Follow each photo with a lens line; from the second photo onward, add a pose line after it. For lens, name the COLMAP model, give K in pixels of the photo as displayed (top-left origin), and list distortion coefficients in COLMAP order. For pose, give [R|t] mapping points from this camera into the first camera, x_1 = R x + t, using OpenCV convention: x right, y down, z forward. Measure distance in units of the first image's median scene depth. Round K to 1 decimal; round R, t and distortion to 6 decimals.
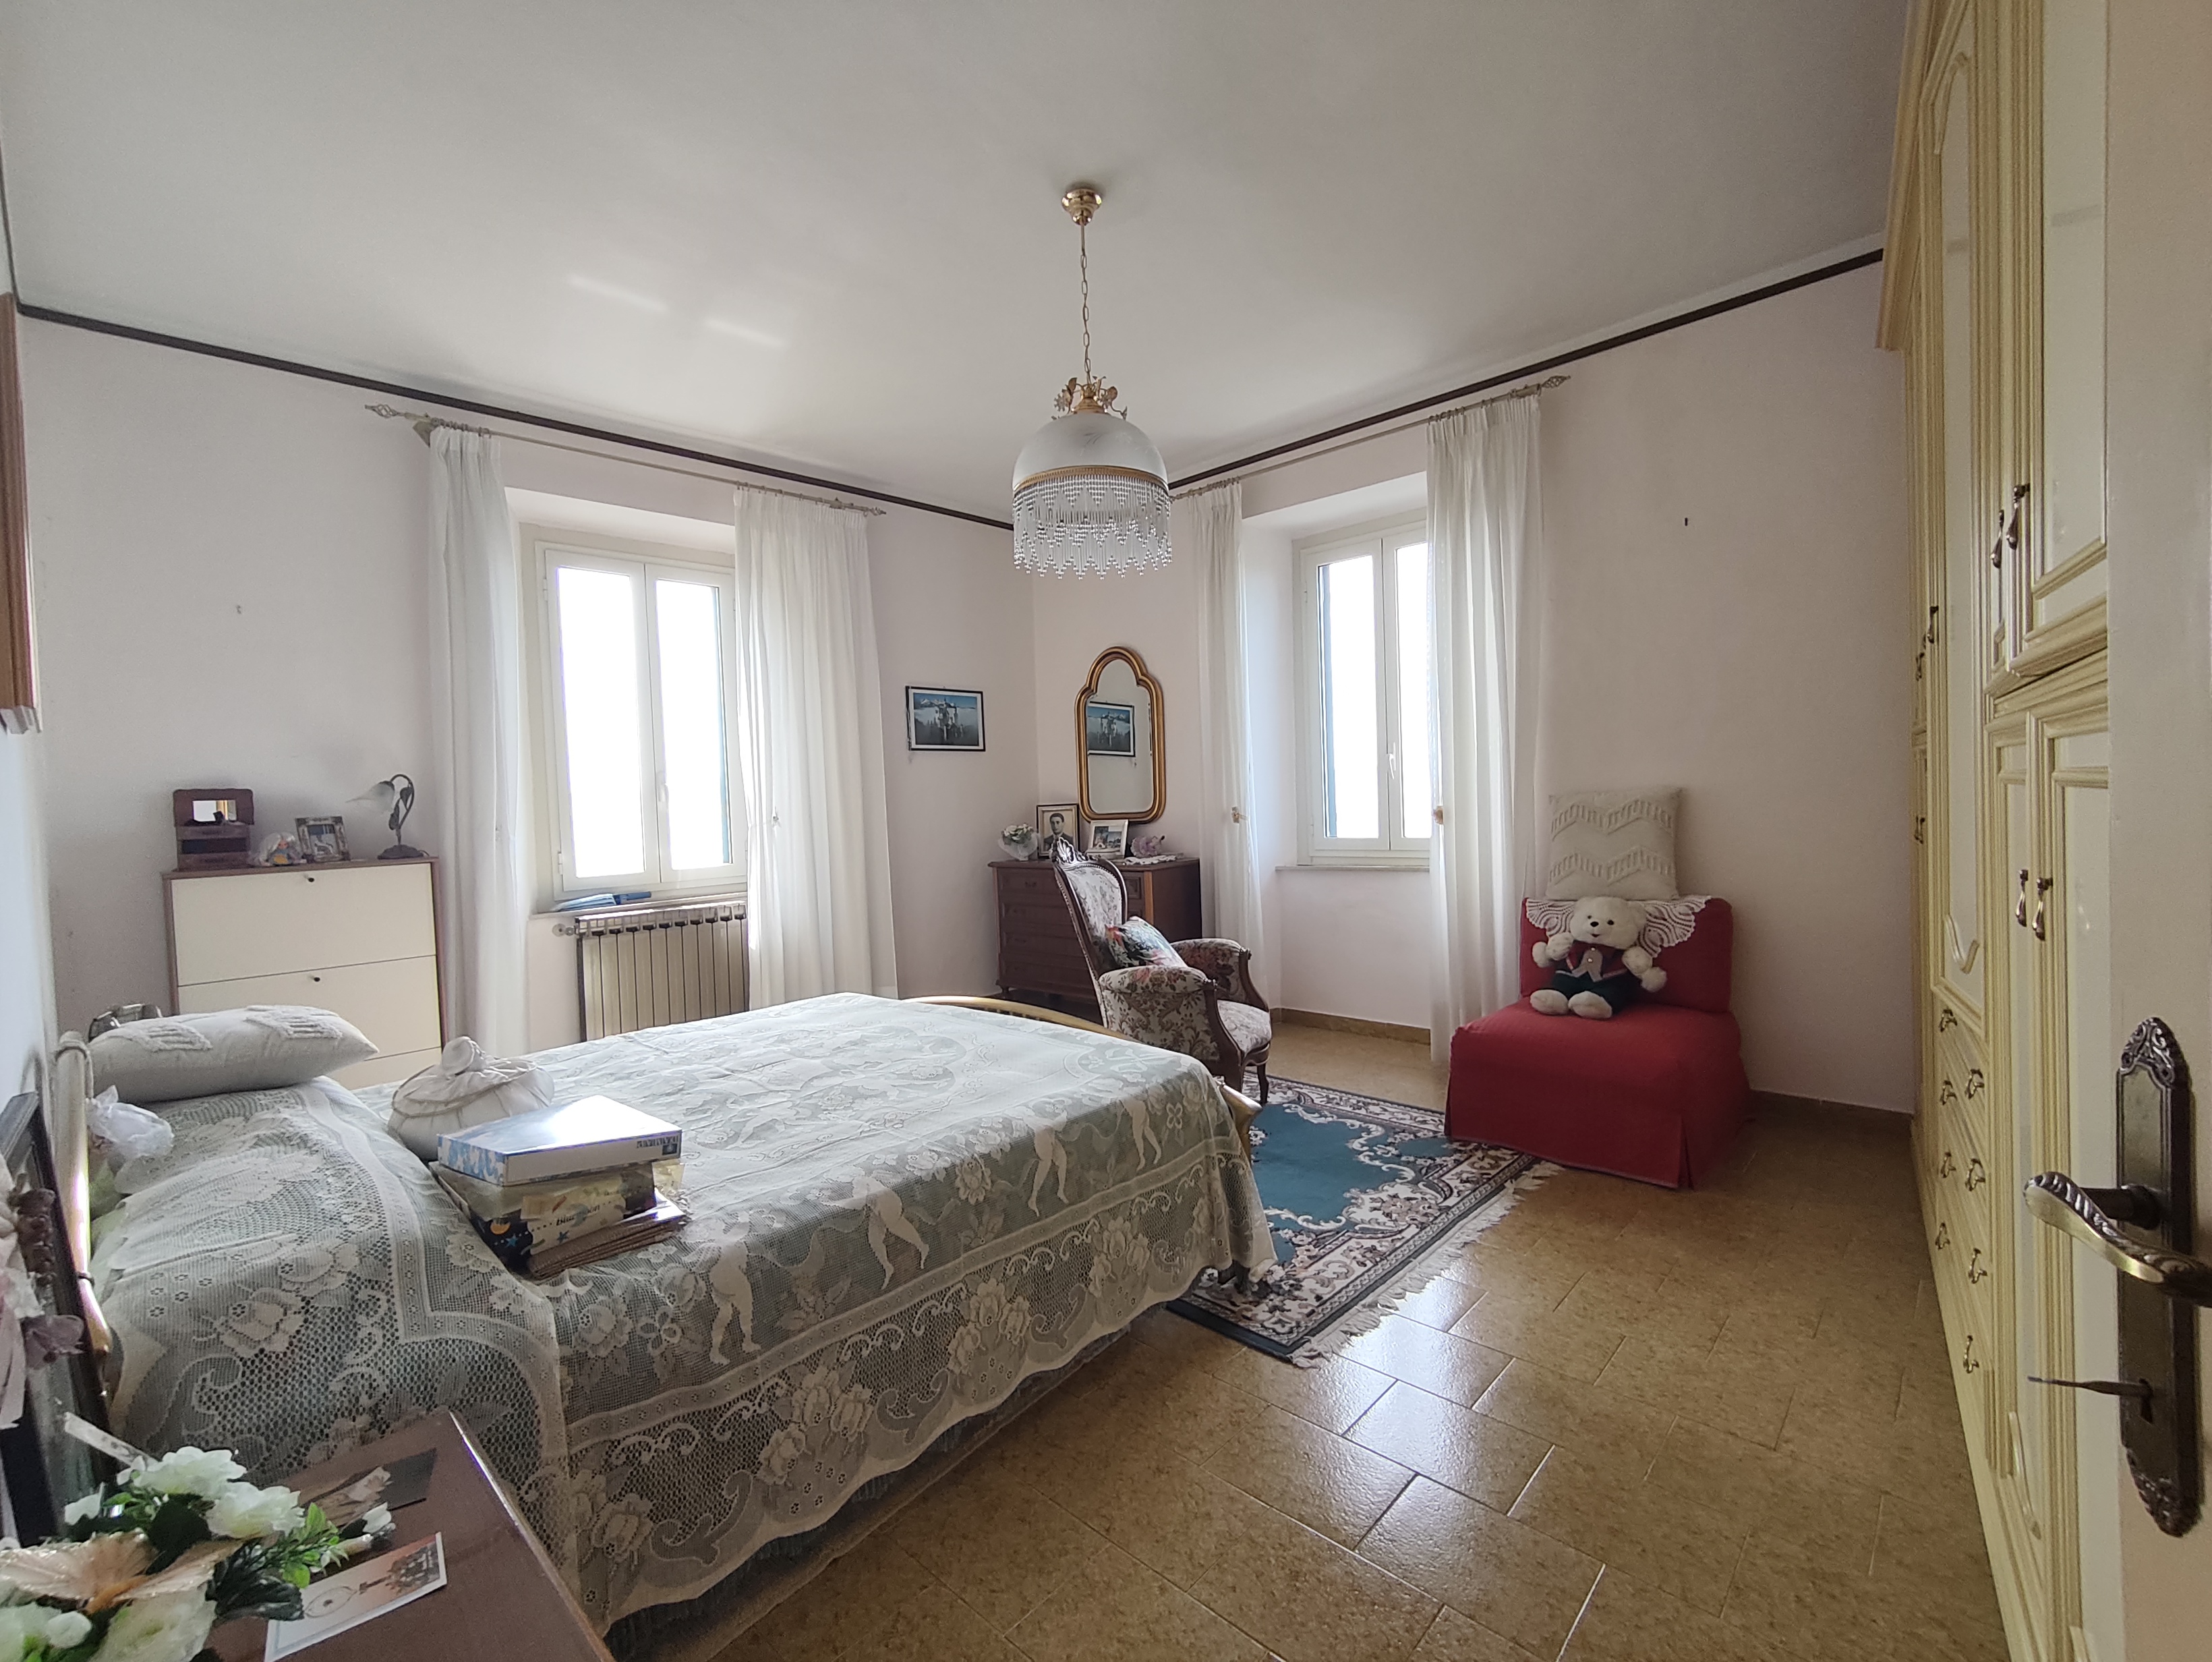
lens RADIAL K [[967.4, 0, 1115.8], [0, 967.4, 831.1], [0, 0, 1]] dist [-0.000096, -0.003873]
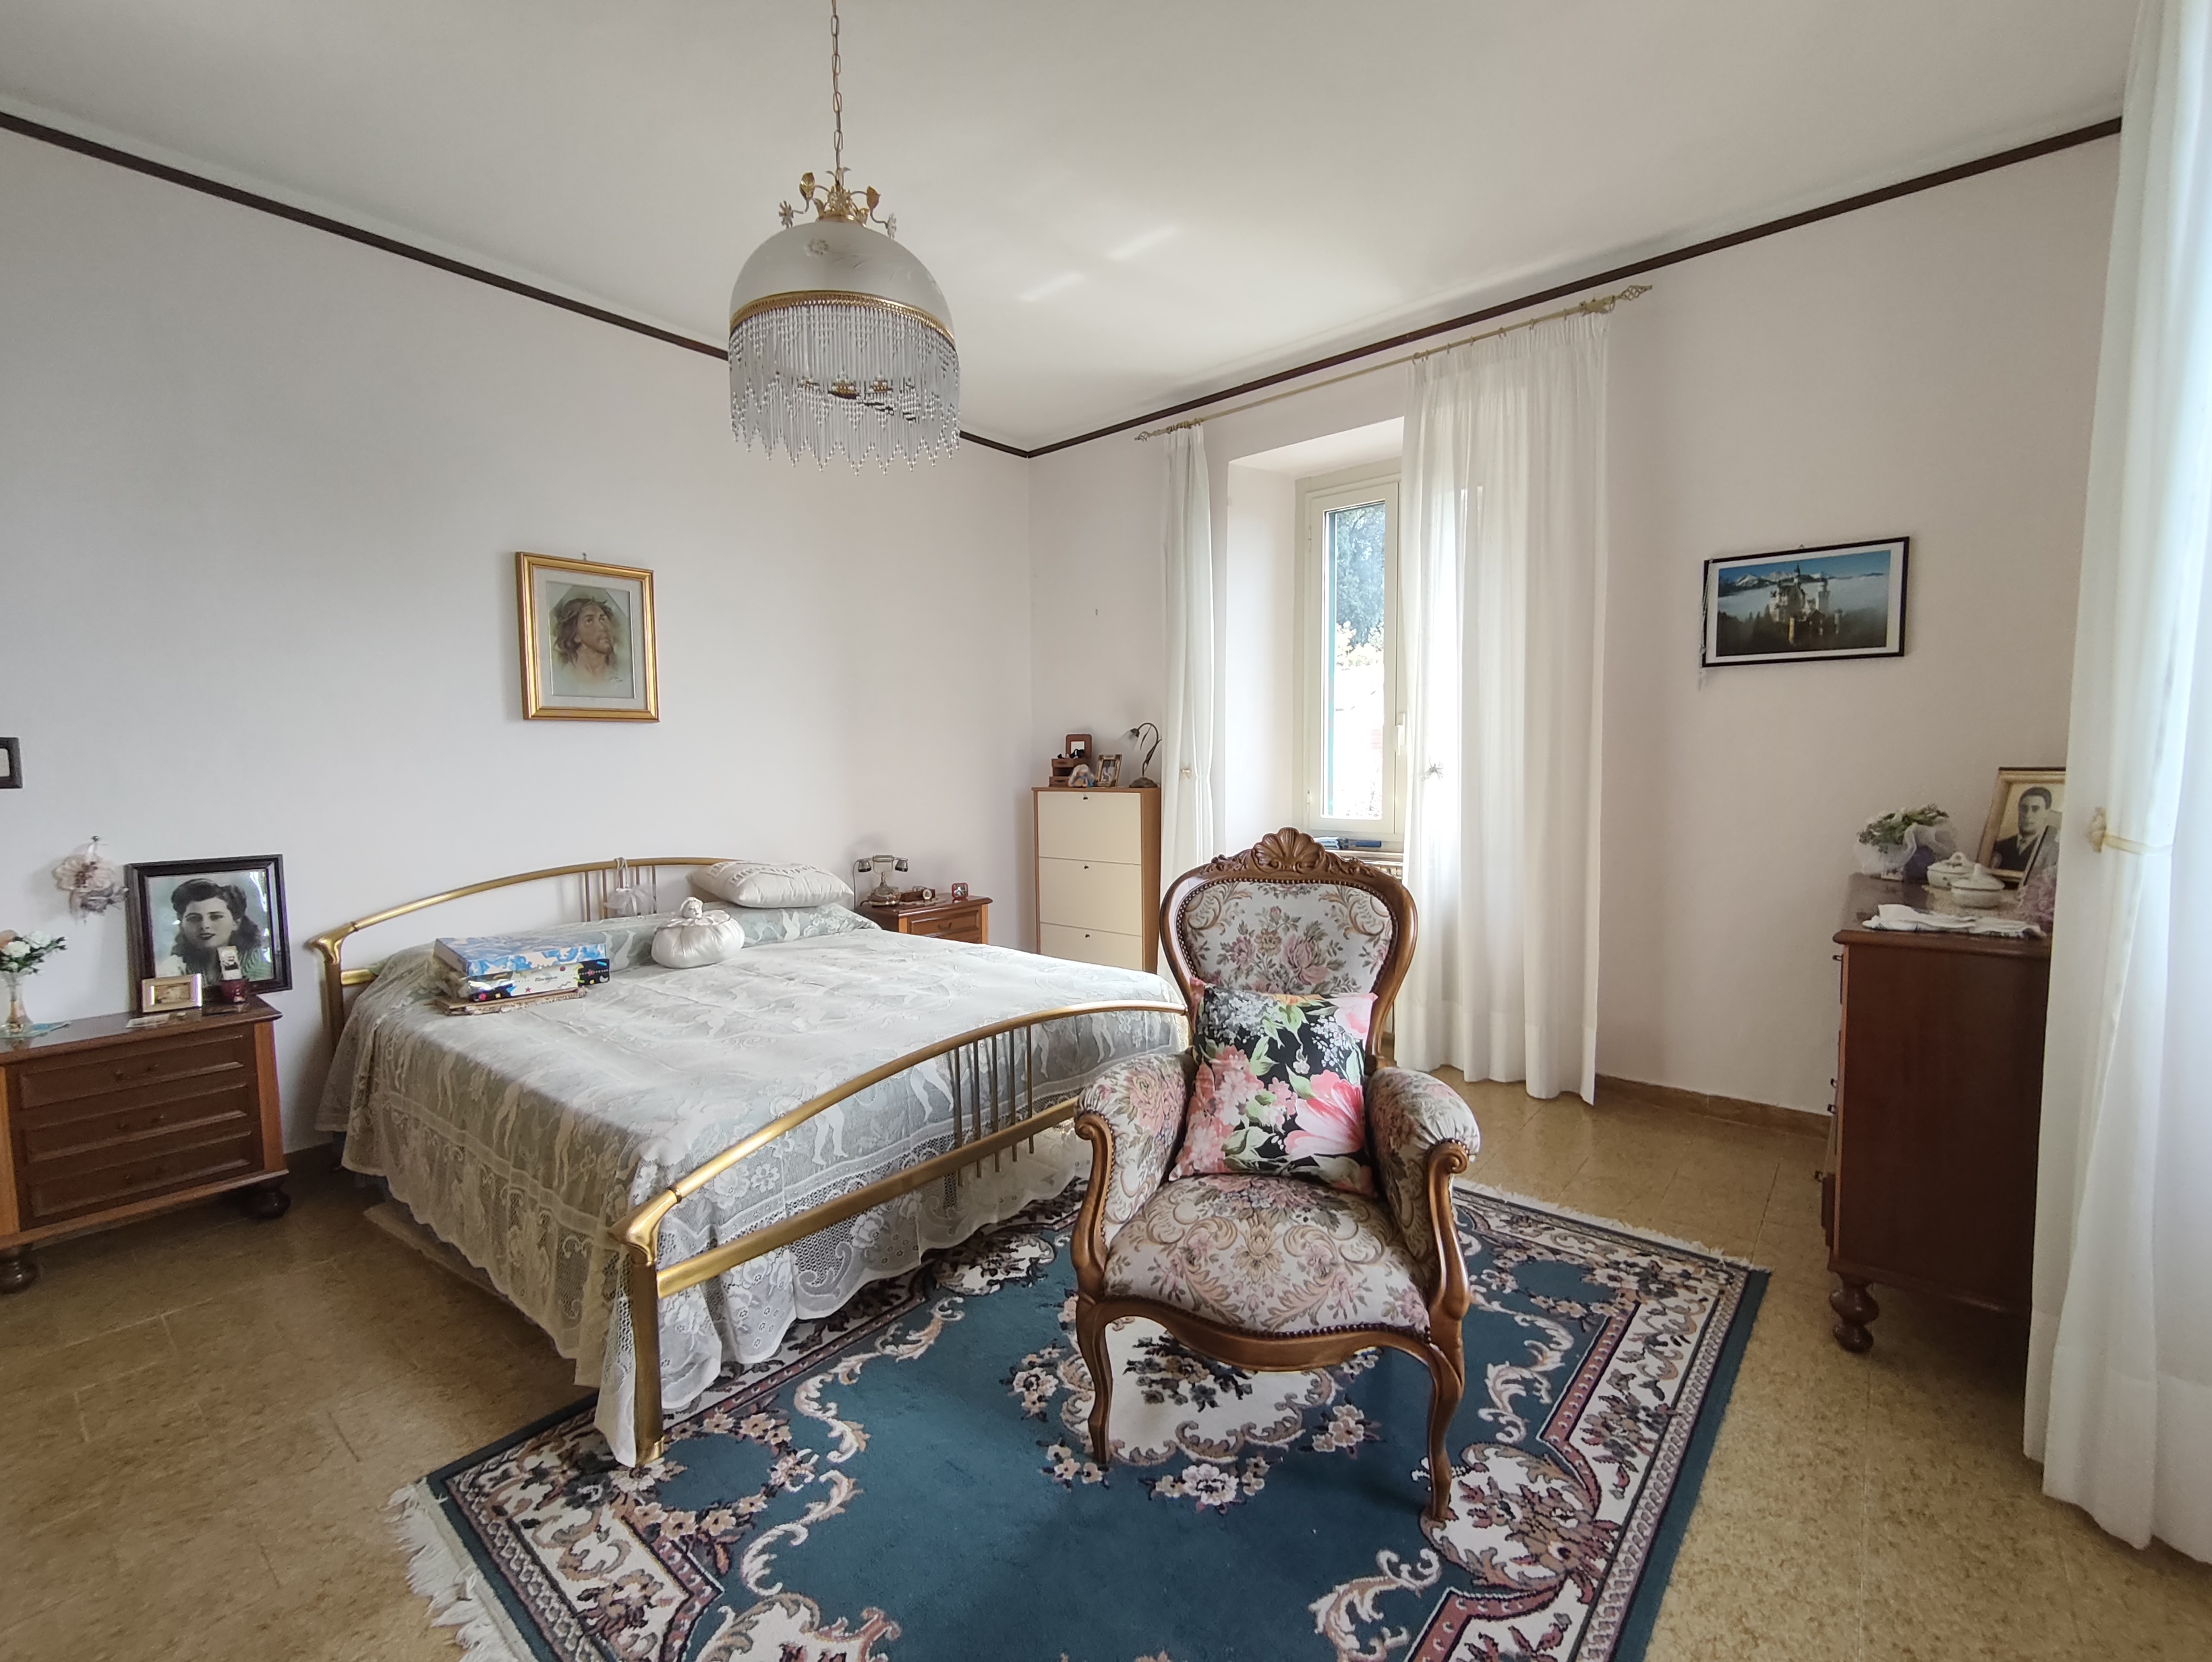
lens RADIAL K [[962.8, 0, 1108.5], [0, 962.8, 828.5], [0, 0, 1]] dist [-0.012664, 0.008719]
pose [[0.065131, 0.111262, -0.991655, 0.537397], [-0.023970, 0.993652, 0.109912, -0.057867], [0.997589, 0.016611, 0.067384, 0.850297]]
